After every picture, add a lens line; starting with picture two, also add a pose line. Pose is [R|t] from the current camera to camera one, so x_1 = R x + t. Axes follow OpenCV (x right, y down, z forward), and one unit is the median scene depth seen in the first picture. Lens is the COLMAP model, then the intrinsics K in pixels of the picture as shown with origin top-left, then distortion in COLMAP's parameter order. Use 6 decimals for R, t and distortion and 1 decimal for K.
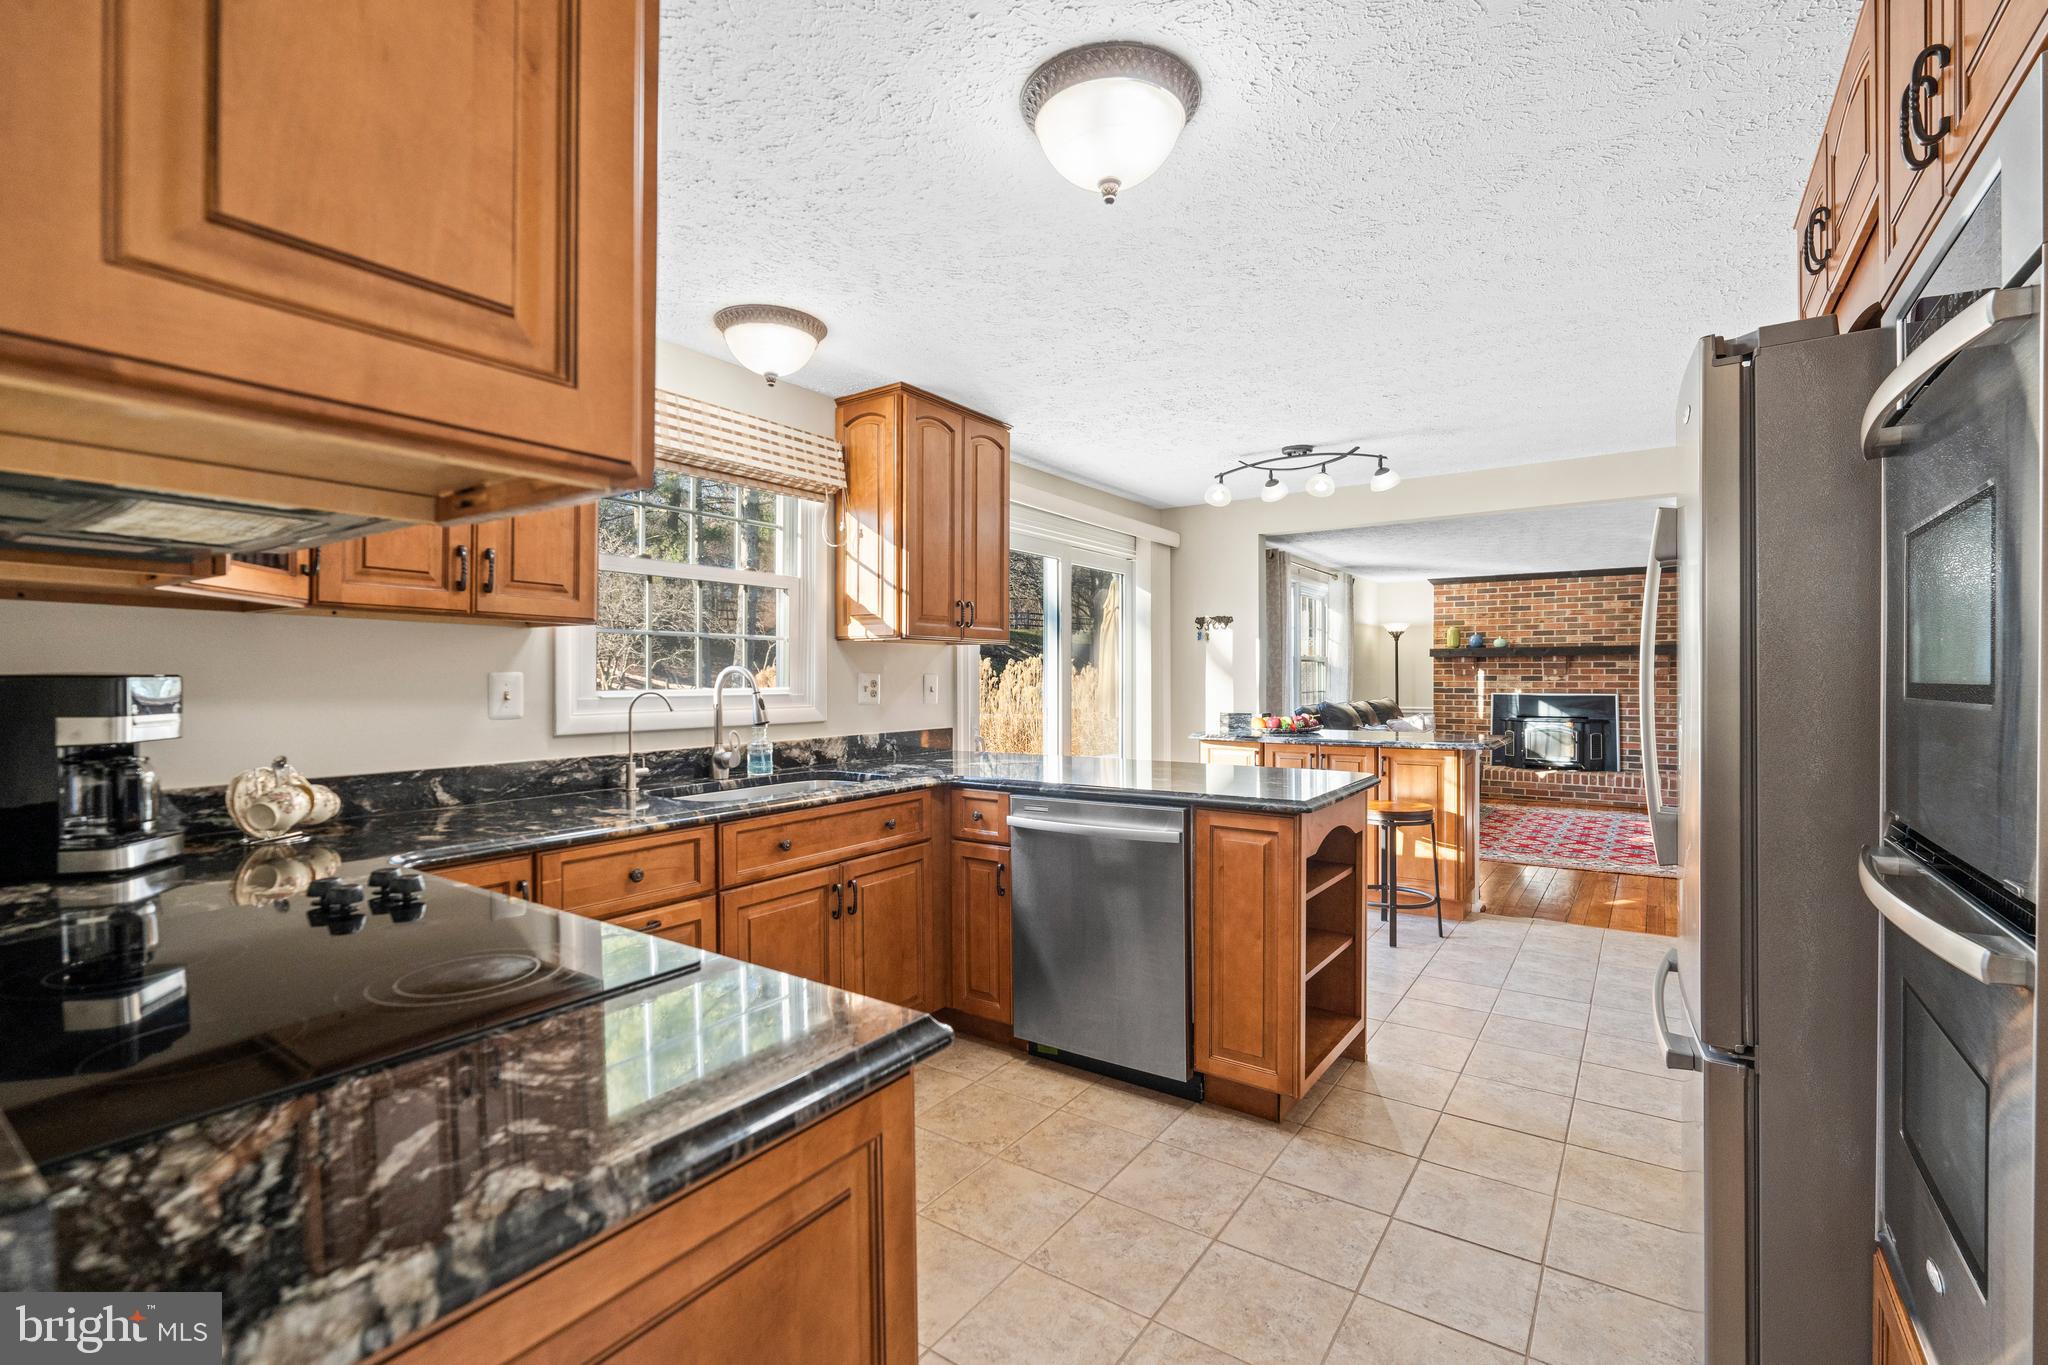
lens RADIAL K [[897.2, 0, 1026.8], [0, 897.2, 673.6], [0, 0, 1]] dist [0.004634, 0.000038]
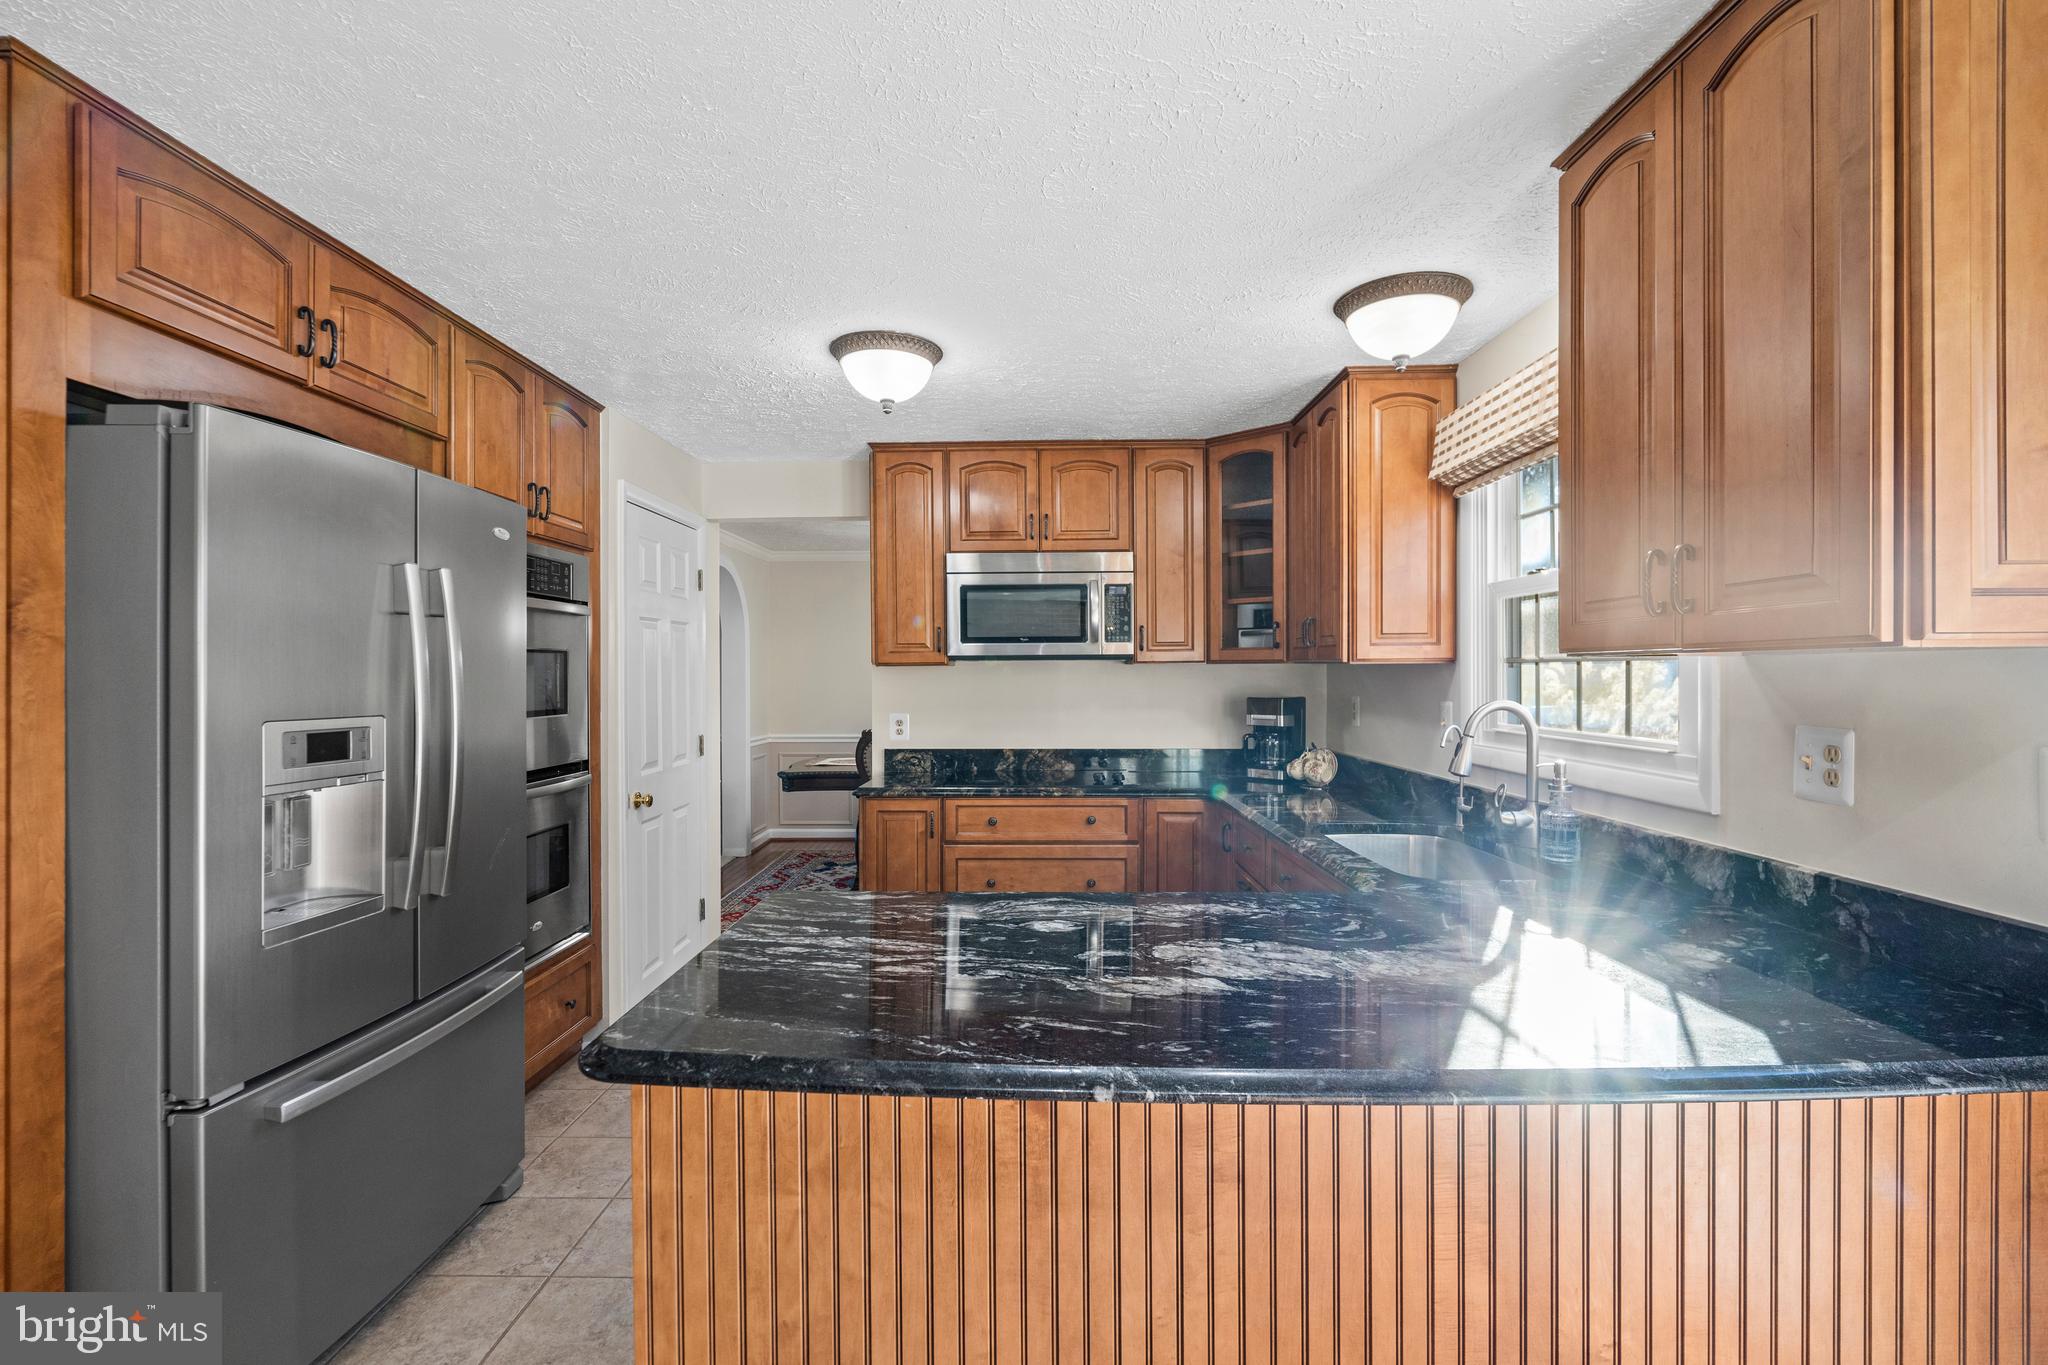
lens RADIAL K [[897.2, 0, 1032.6], [0, 897.2, 673.3], [0, 0, 1]] dist [0.004634, 0.000038]
pose [[-0.818907, 0.000797, -0.573926, 0.510326], [-0.000563, 0.999997, 0.002191, -0.036407], [0.573926, 0.002118, -0.818905, 1.565805]]
